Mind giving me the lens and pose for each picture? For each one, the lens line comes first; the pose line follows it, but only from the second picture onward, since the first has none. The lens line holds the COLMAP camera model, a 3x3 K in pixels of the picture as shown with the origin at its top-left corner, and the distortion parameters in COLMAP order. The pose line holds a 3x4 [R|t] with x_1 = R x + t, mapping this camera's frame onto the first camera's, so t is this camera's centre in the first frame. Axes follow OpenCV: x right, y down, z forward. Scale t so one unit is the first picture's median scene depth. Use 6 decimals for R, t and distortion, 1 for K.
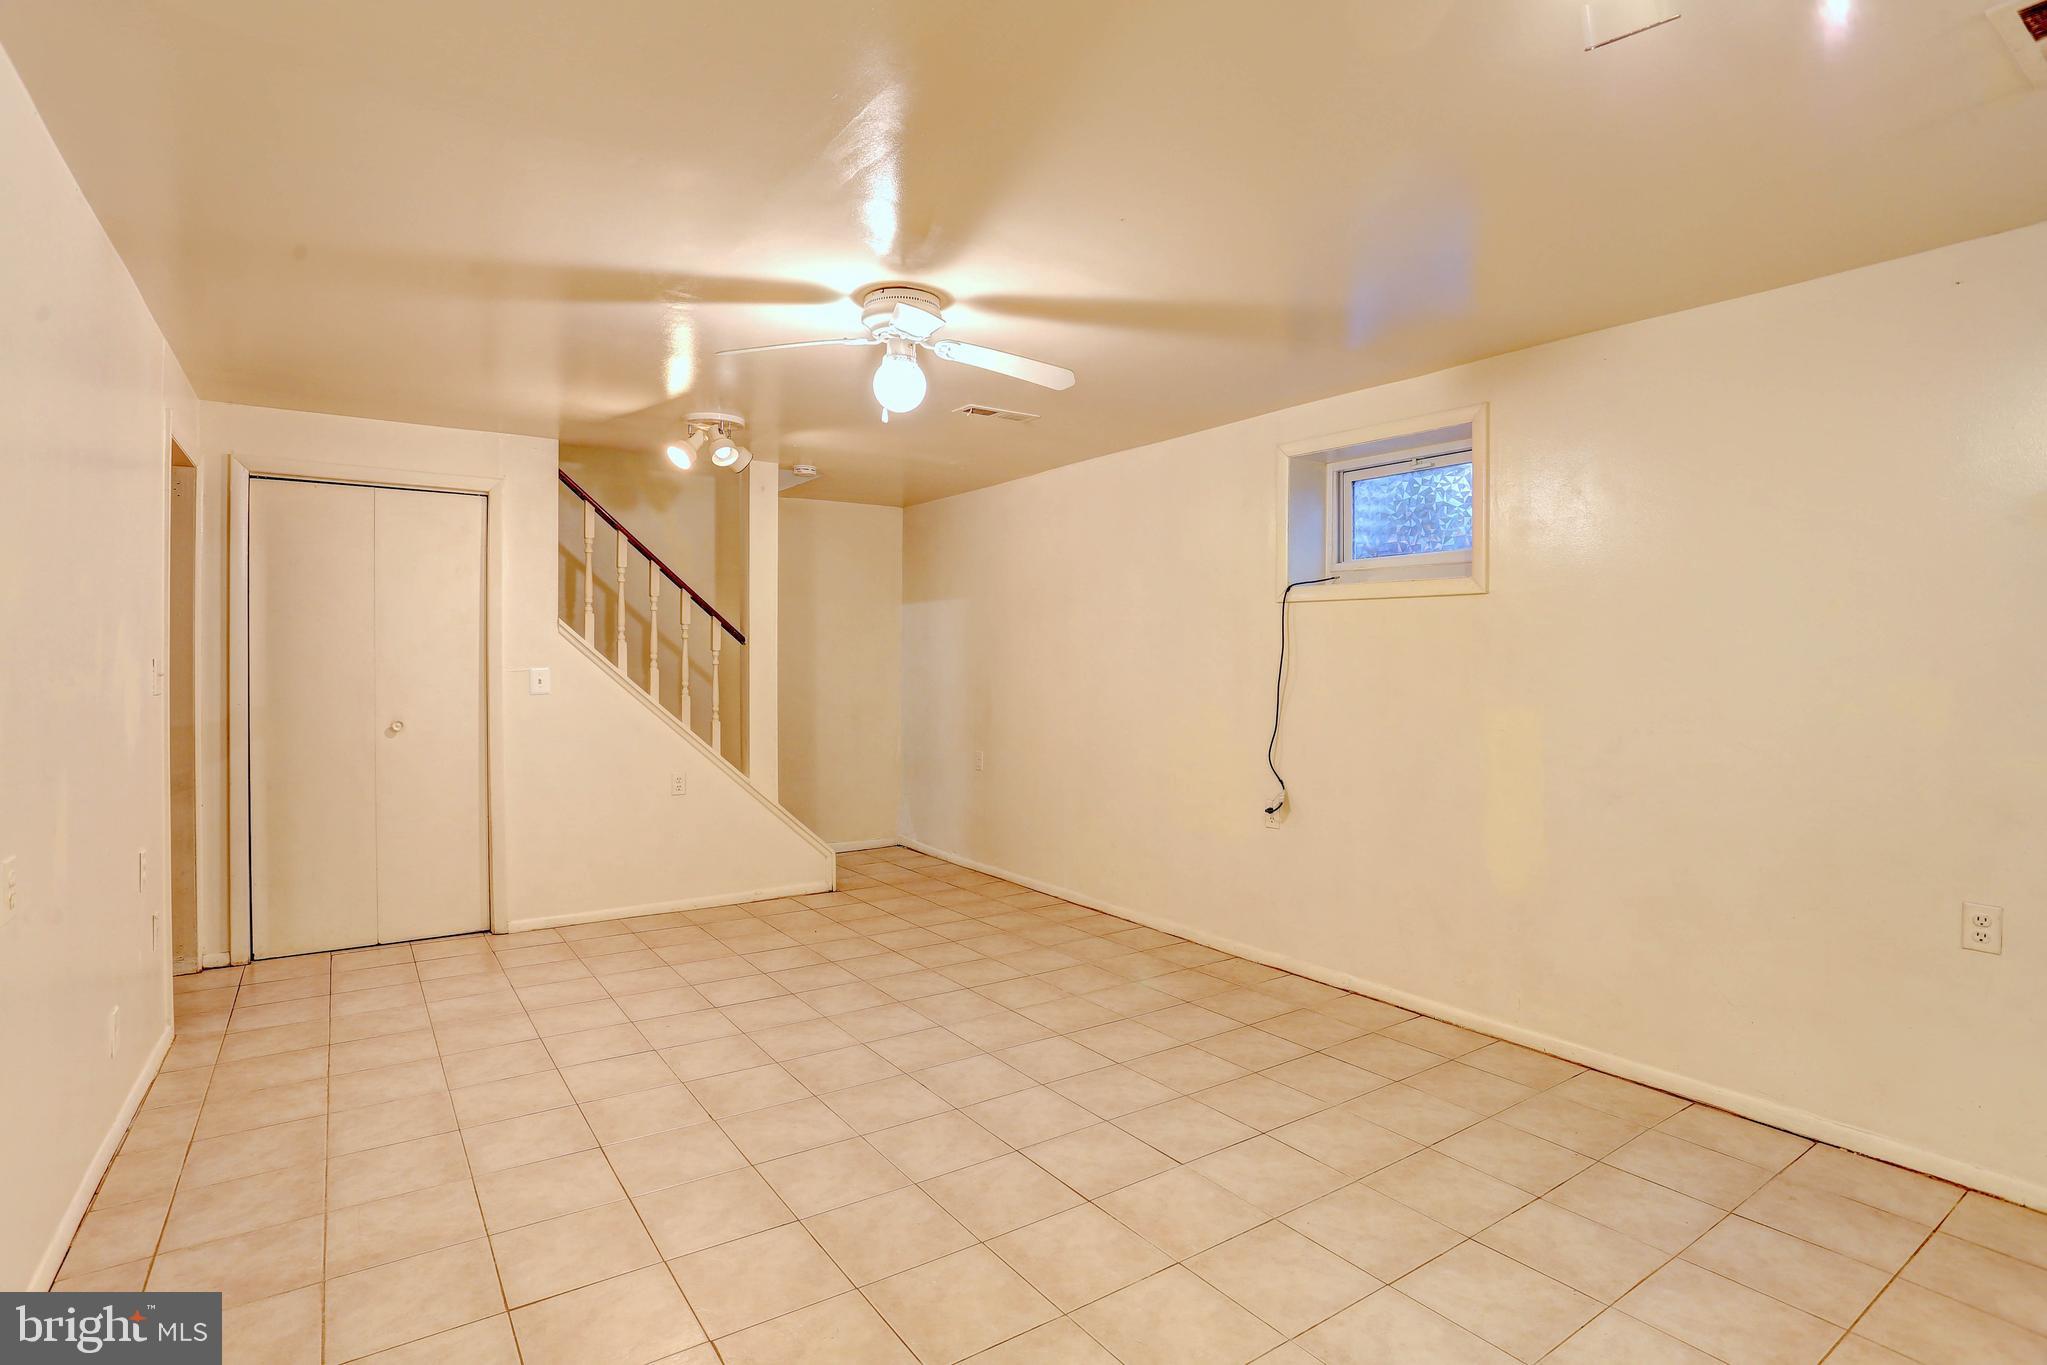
lens RADIAL K [[998.5, 0, 1017.7], [0, 998.5, 670.0], [0, 0, 1]] dist [-0.042211, 0.000638]
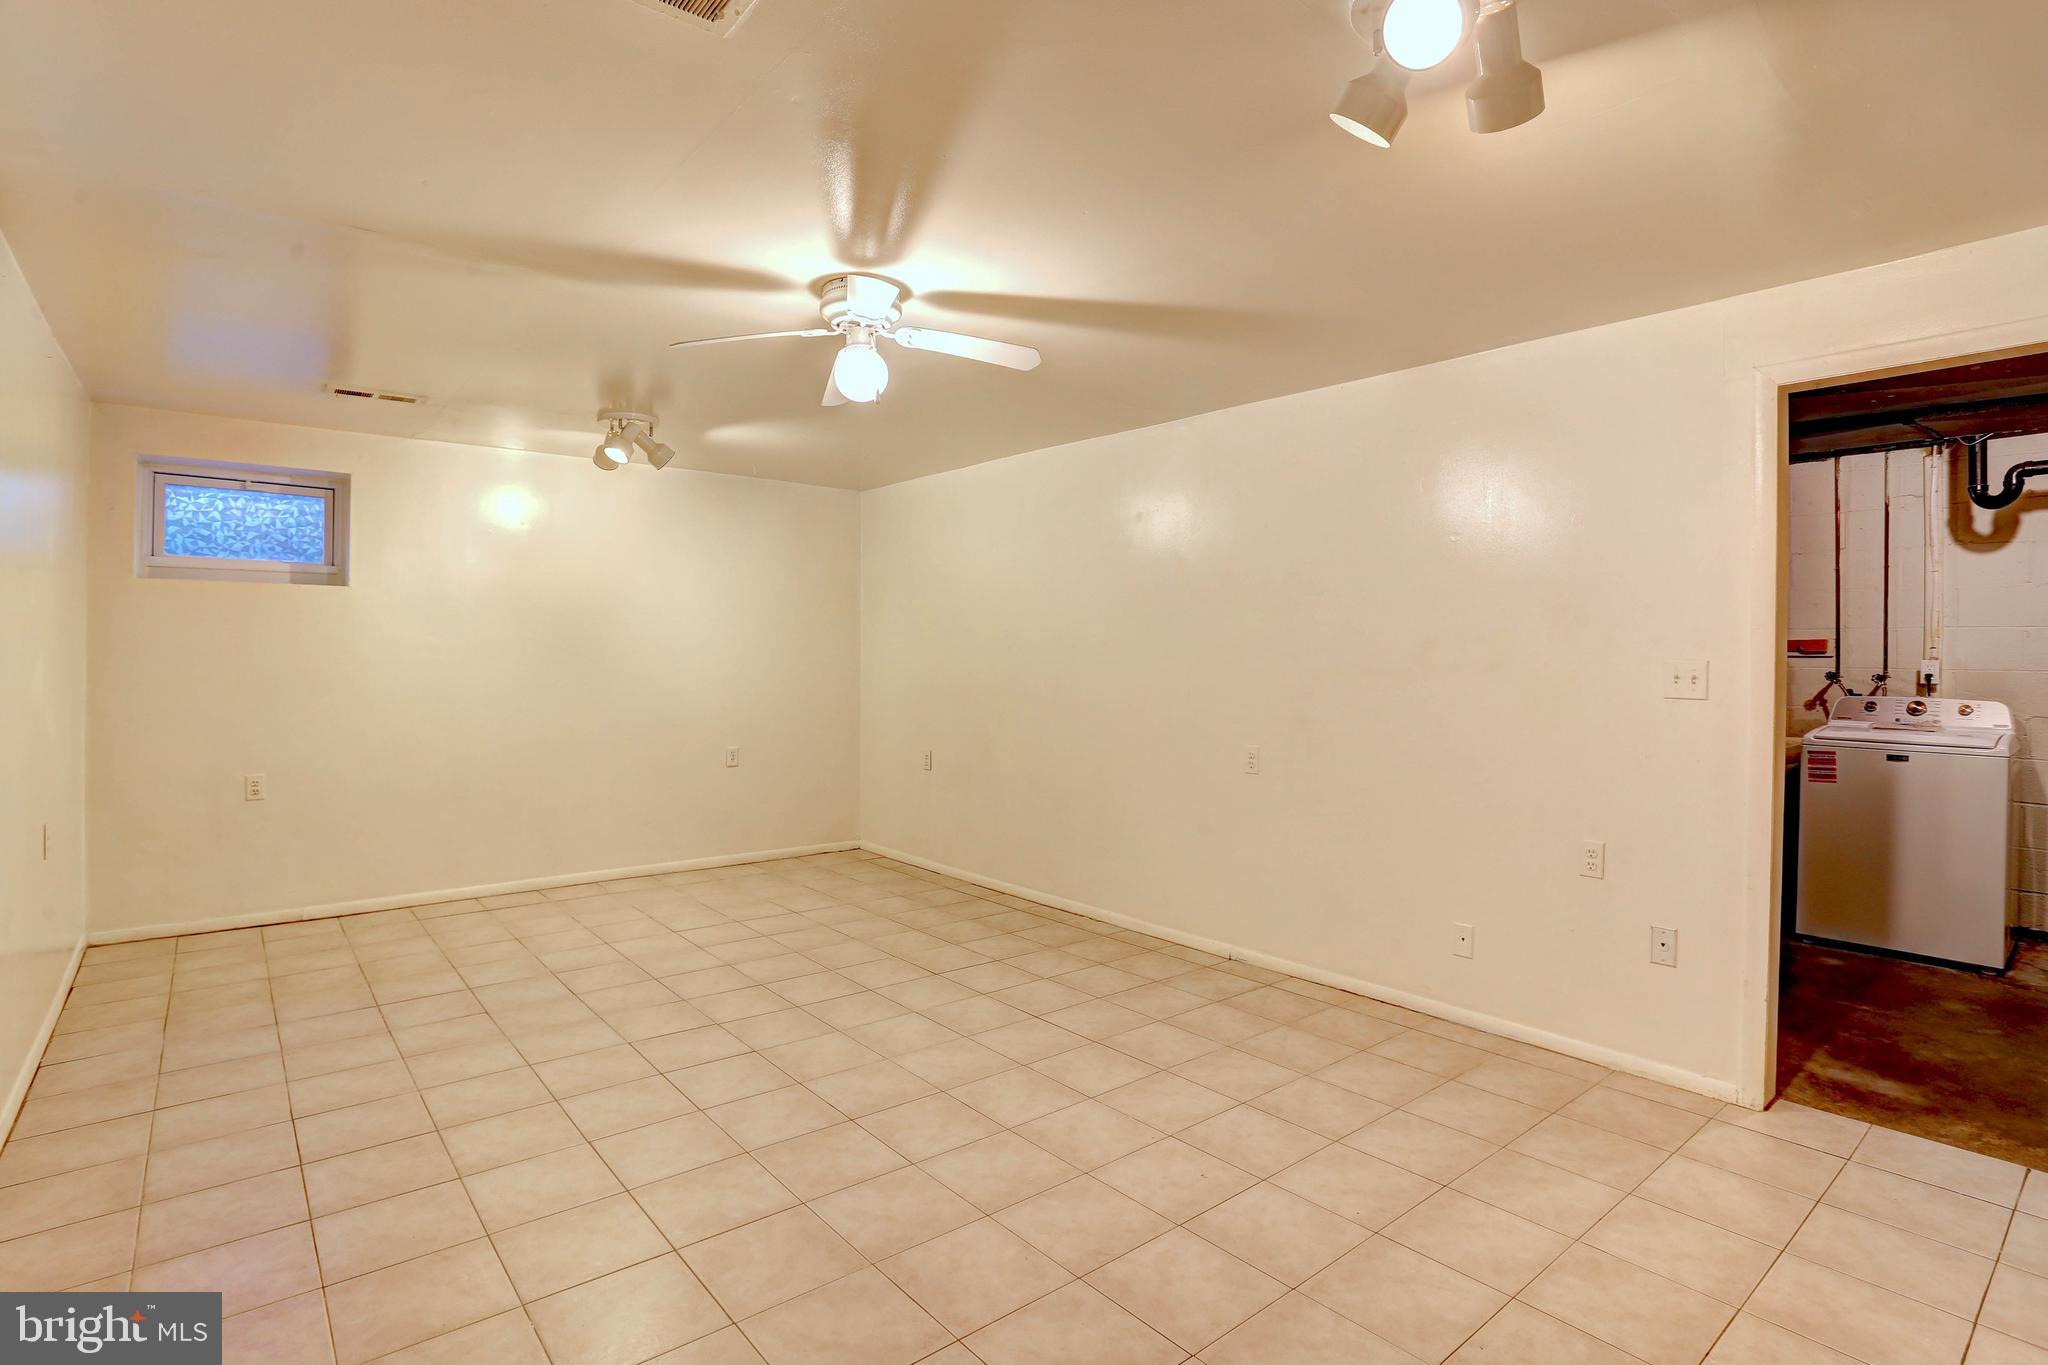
lens RADIAL K [[999.0, 0, 1018.2], [0, 999.0, 670.0], [0, 0, 1]] dist [-0.042211, 0.000638]
pose [[-0.996707, -0.009051, -0.080578, -0.198226], [-0.010767, 0.999724, 0.020886, -0.009578], [0.080367, 0.021684, -0.996529, 2.001814]]
